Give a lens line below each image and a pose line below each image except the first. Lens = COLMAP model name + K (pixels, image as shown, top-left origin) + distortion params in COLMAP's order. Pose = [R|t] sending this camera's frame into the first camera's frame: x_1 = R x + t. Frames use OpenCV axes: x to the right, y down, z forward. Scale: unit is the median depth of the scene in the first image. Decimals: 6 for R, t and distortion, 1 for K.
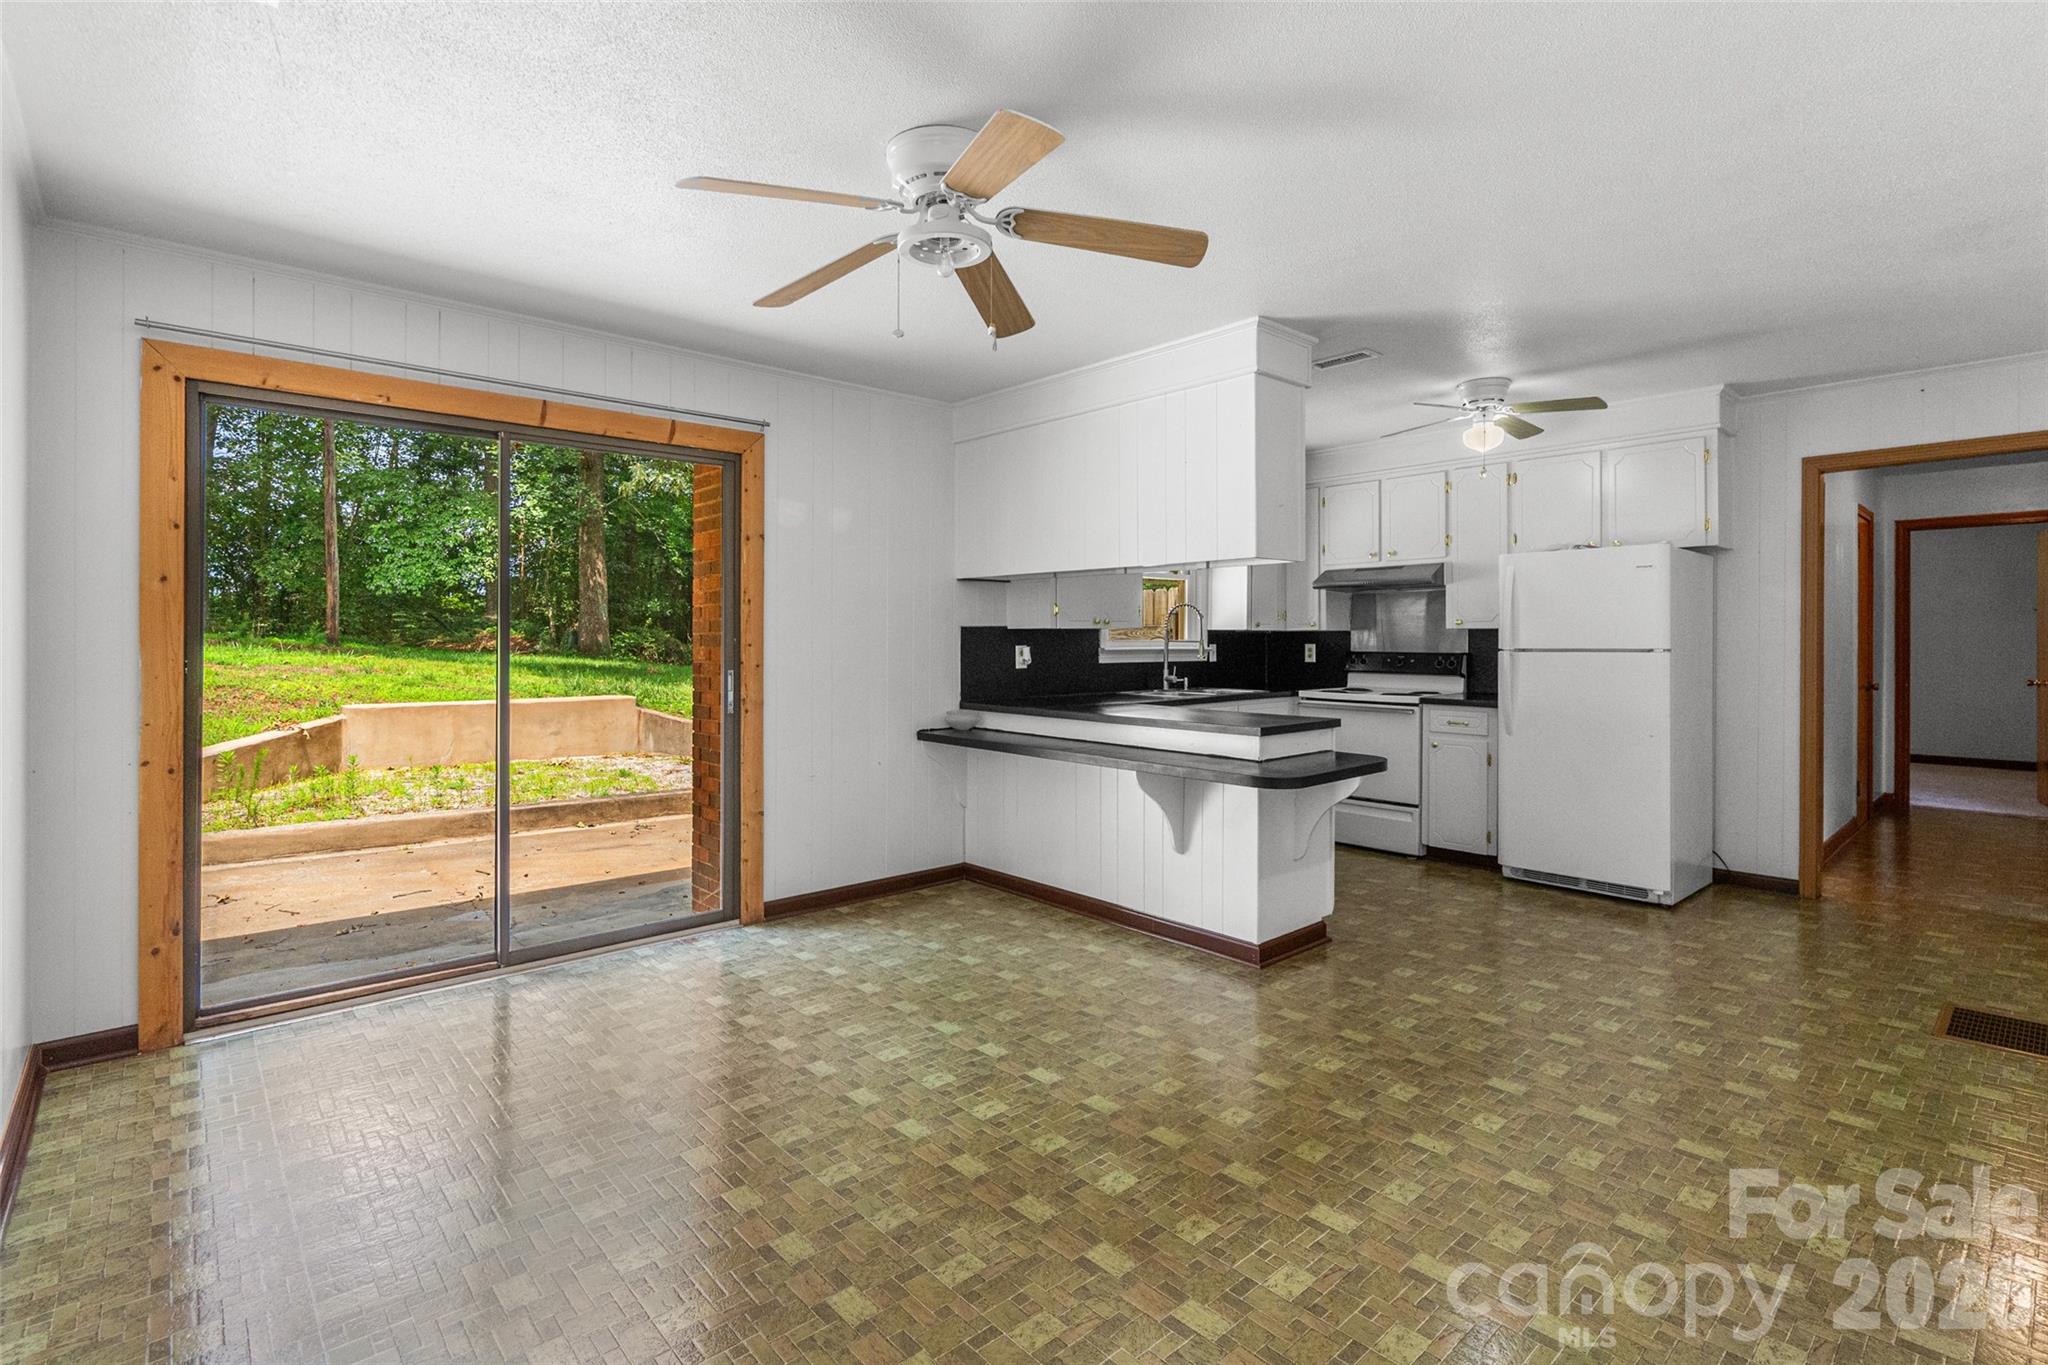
lens RADIAL K [[947.5, 0, 1037.5], [0, 947.5, 645.5], [0, 0, 1]] dist [-0.000806, -0.000160]
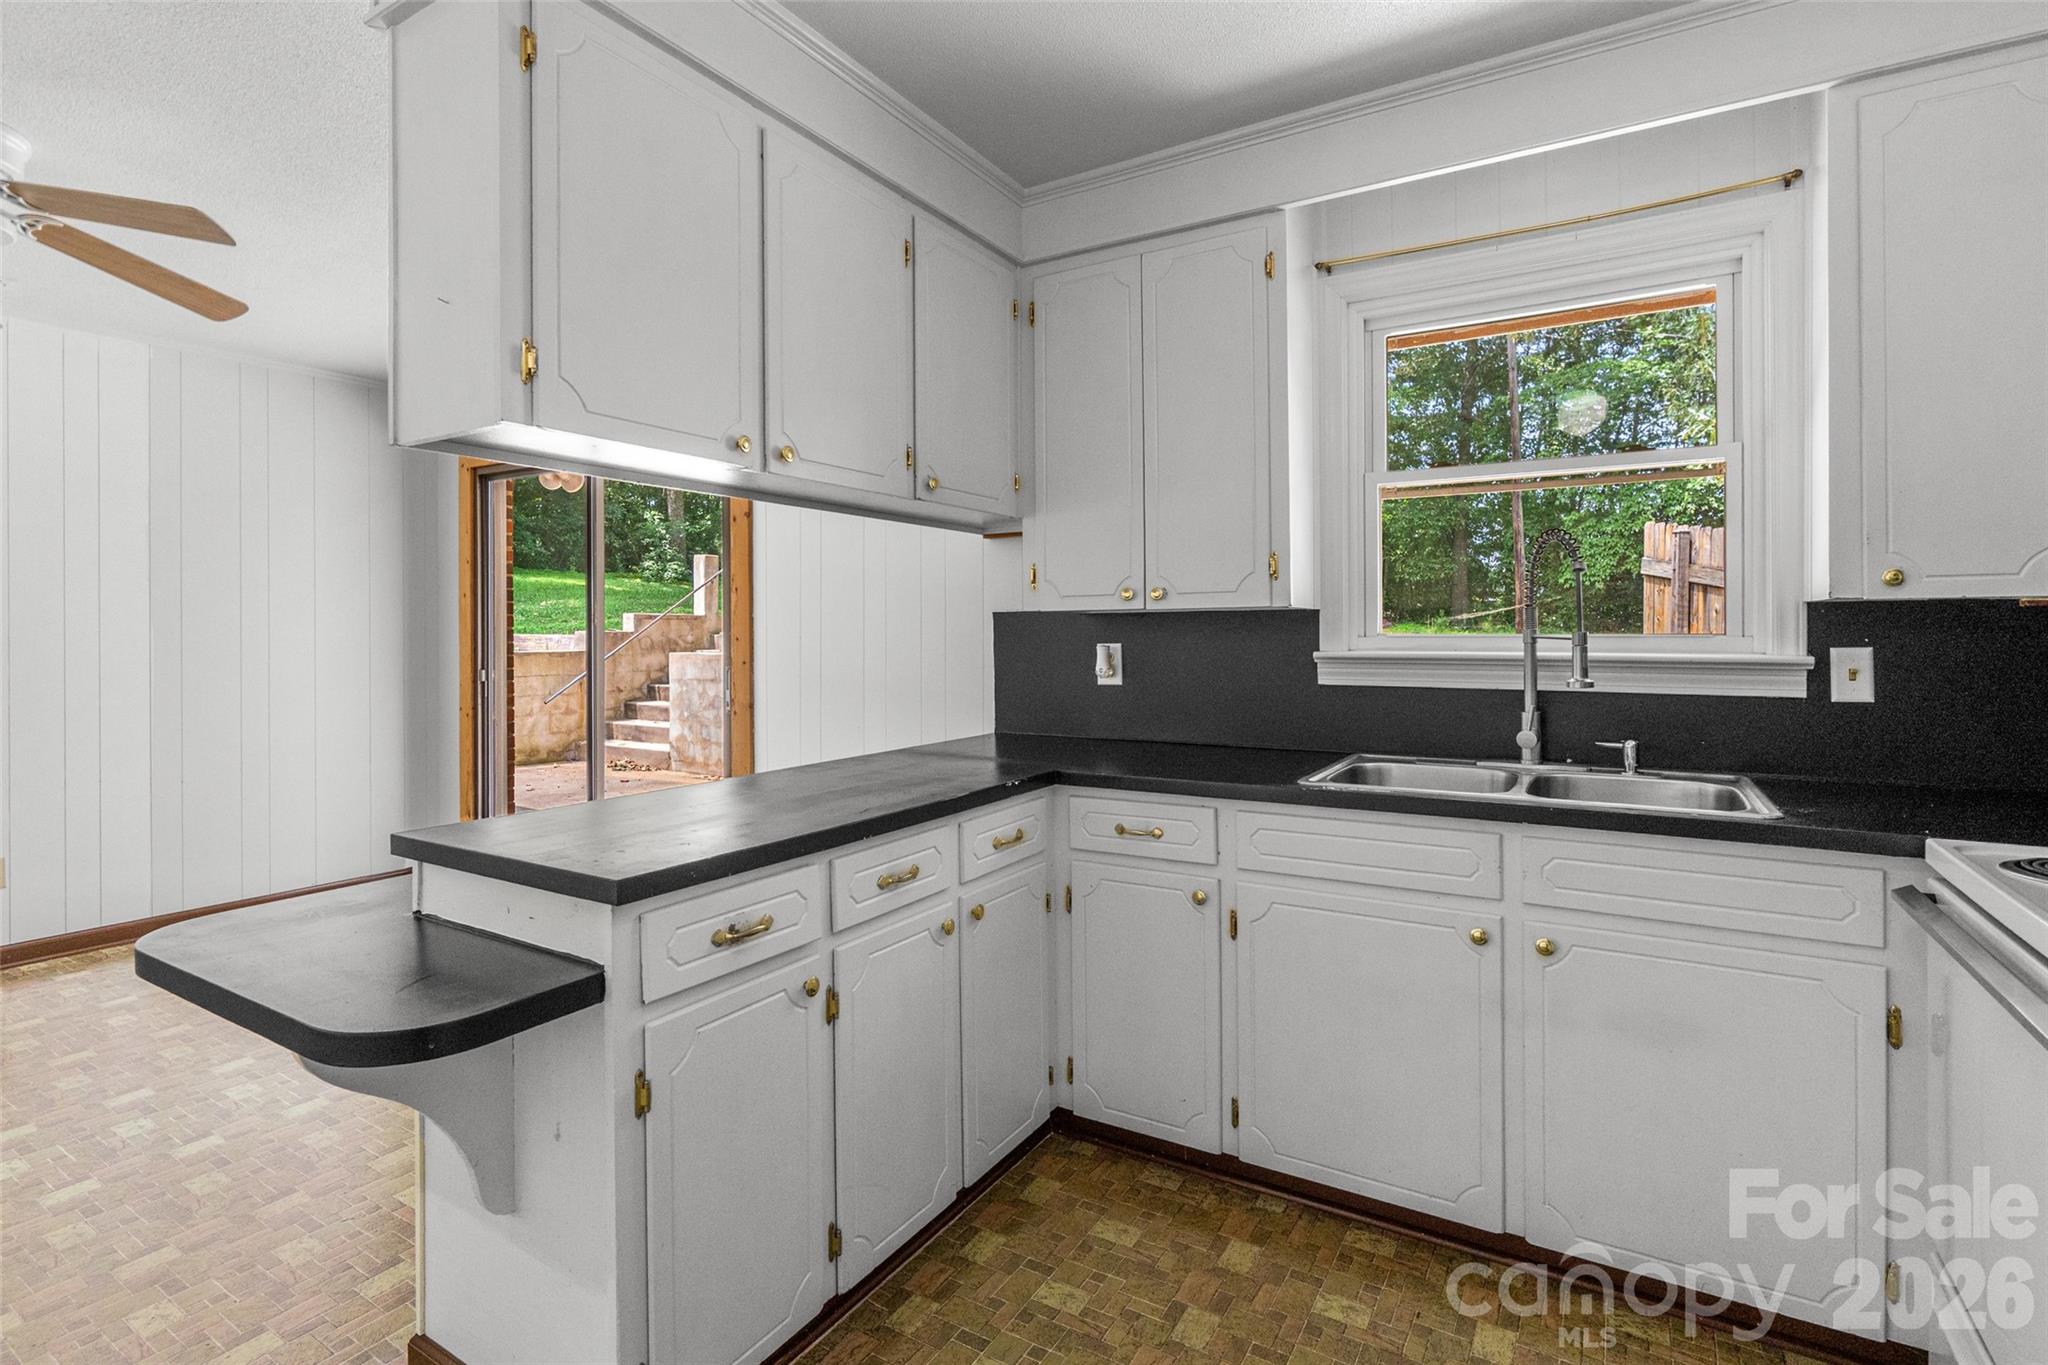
lens RADIAL K [[979.1, 0, 1020.8], [0, 979.1, 631.5], [0, 0, 1]] dist [-0.000563, 0.000080]
pose [[0.273231, -0.002508, -0.961945, 0.507857], [-0.006196, 0.999971, -0.004367, -0.003960], [0.961929, 0.007153, 0.273208, 0.781550]]
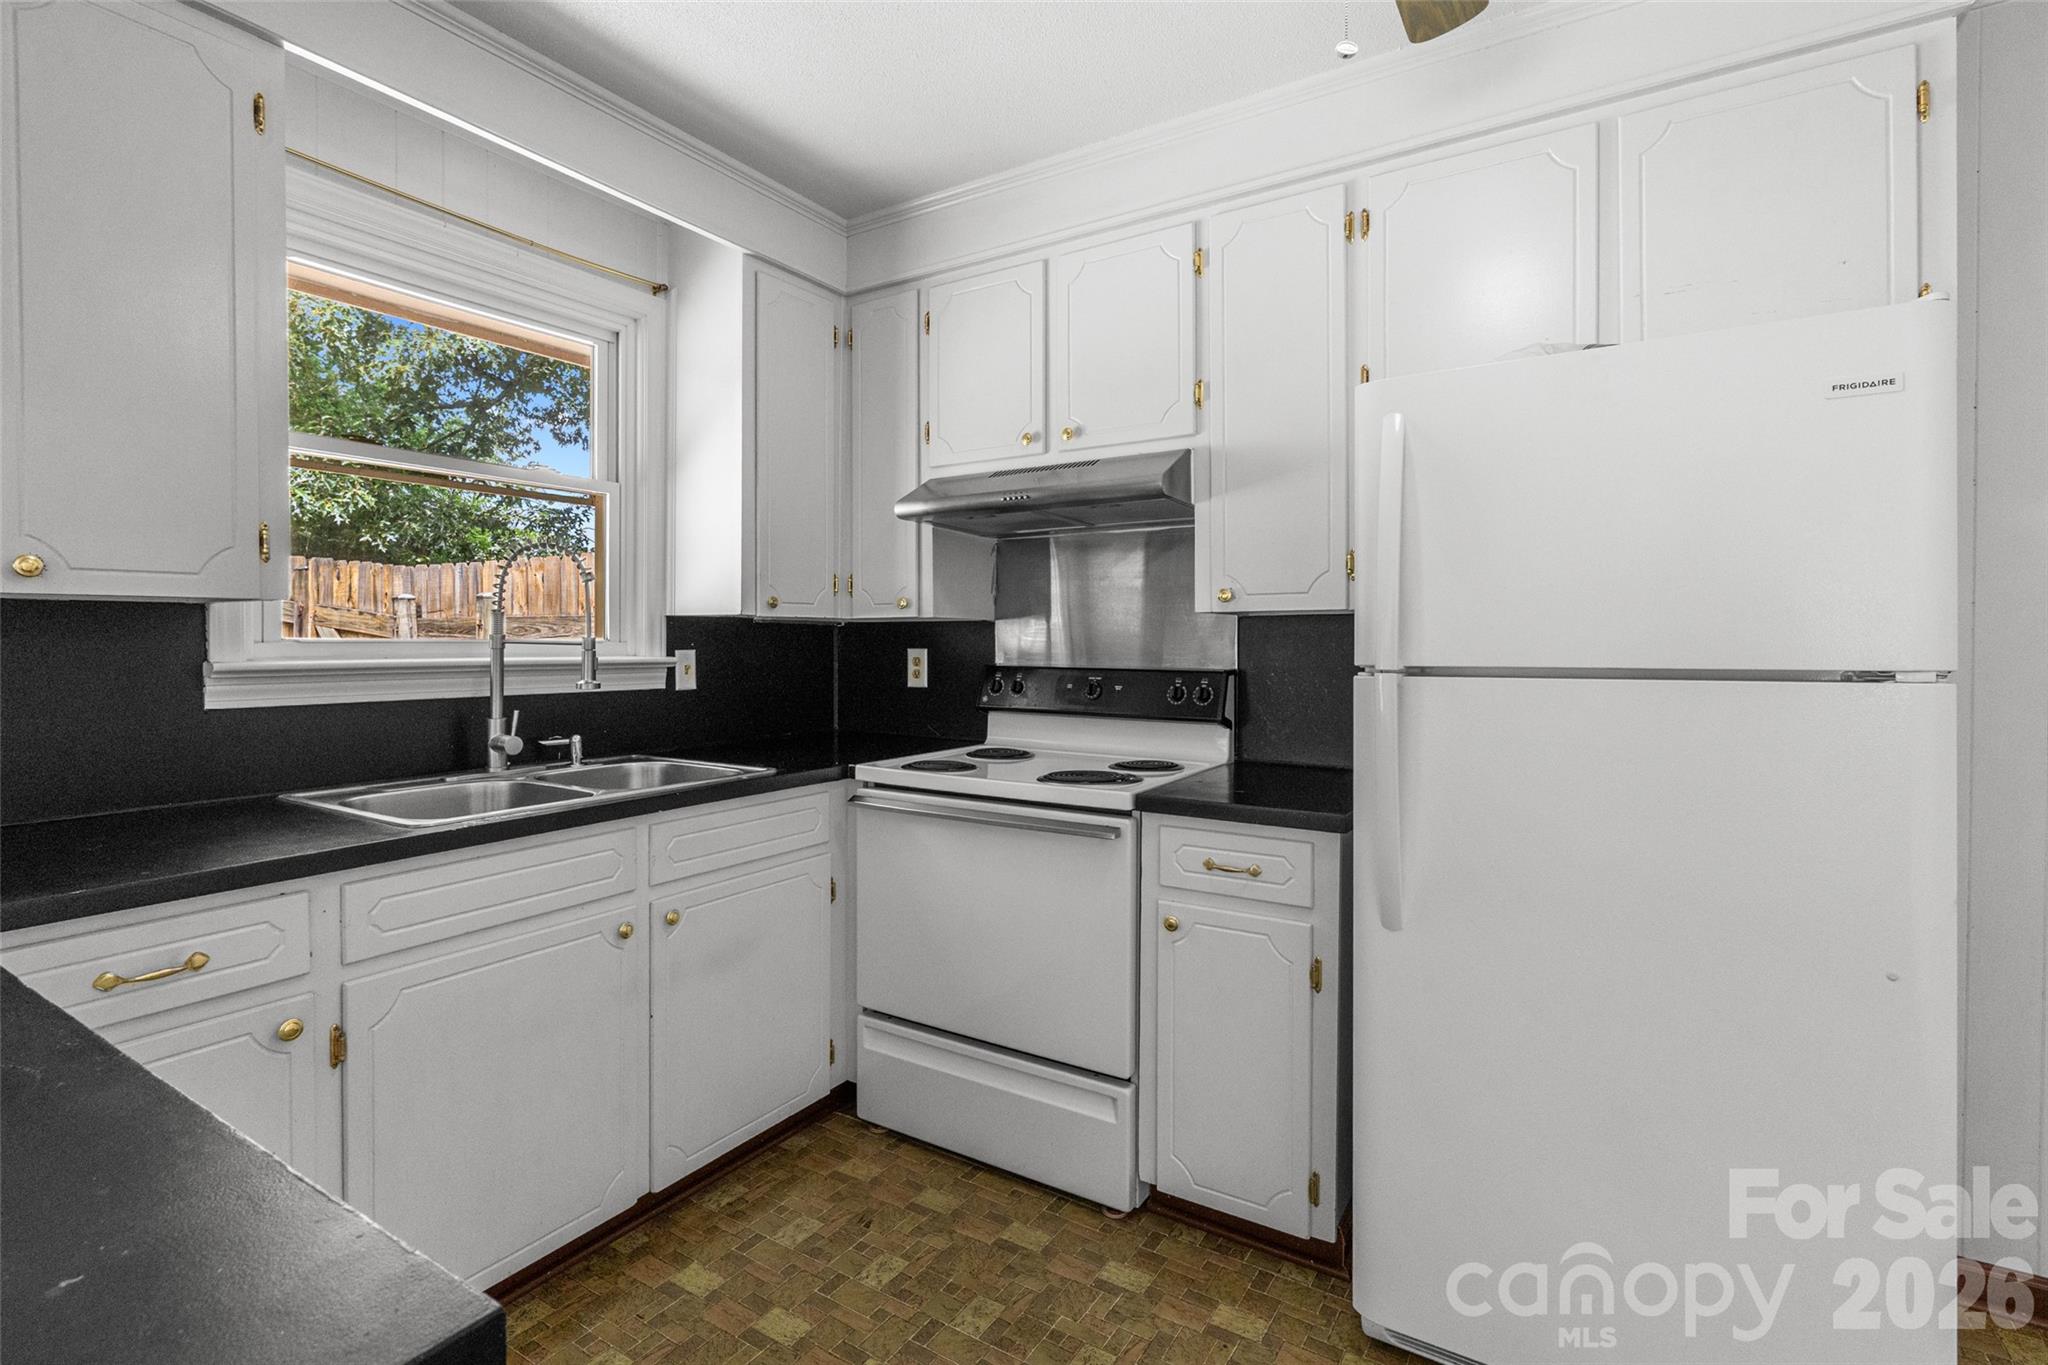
lens RADIAL K [[948.8, 0, 1022.6], [0, 948.8, 652.8], [0, 0, 1]] dist [-0.000932, -0.000136]
pose [[0.964846, -0.000768, 0.262814, 0.264713], [-0.000567, 0.999987, 0.005004, -0.002466], [-0.262815, -0.004977, 0.964833, 0.655849]]
